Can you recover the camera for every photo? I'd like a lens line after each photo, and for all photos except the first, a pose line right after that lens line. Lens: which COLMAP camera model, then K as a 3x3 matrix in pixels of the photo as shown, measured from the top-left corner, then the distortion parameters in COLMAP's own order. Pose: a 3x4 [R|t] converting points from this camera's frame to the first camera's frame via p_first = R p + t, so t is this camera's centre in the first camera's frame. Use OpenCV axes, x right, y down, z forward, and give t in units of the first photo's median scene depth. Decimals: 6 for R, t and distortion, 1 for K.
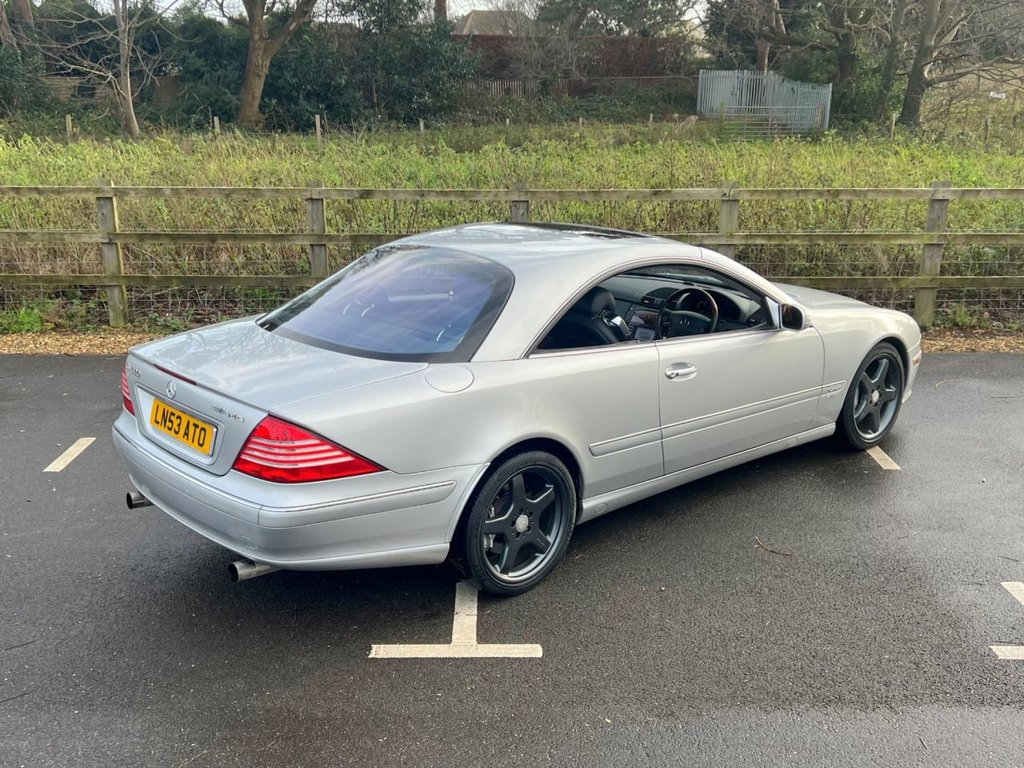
lens RADIAL K [[1005.3, 0, 460.9], [0, 1005.3, 440.2], [0, 0, 1]] dist [0.091042, -0.139405]
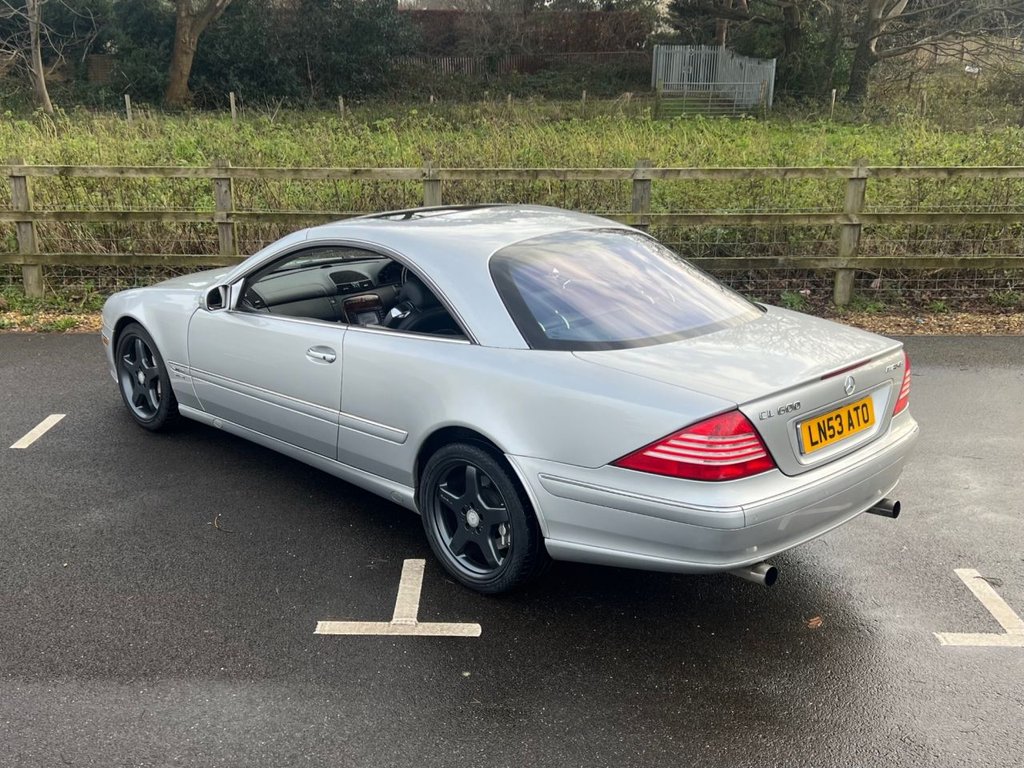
lens RADIAL K [[1005.3, 0, 460.9], [0, 1005.3, 440.2], [0, 0, 1]] dist [0.091042, -0.139405]
pose [[0.999278, 0.008923, -0.036941, 0.121920], [-0.008162, 0.999752, 0.020696, -0.000747], [0.037117, -0.020380, 0.999103, 0.001910]]
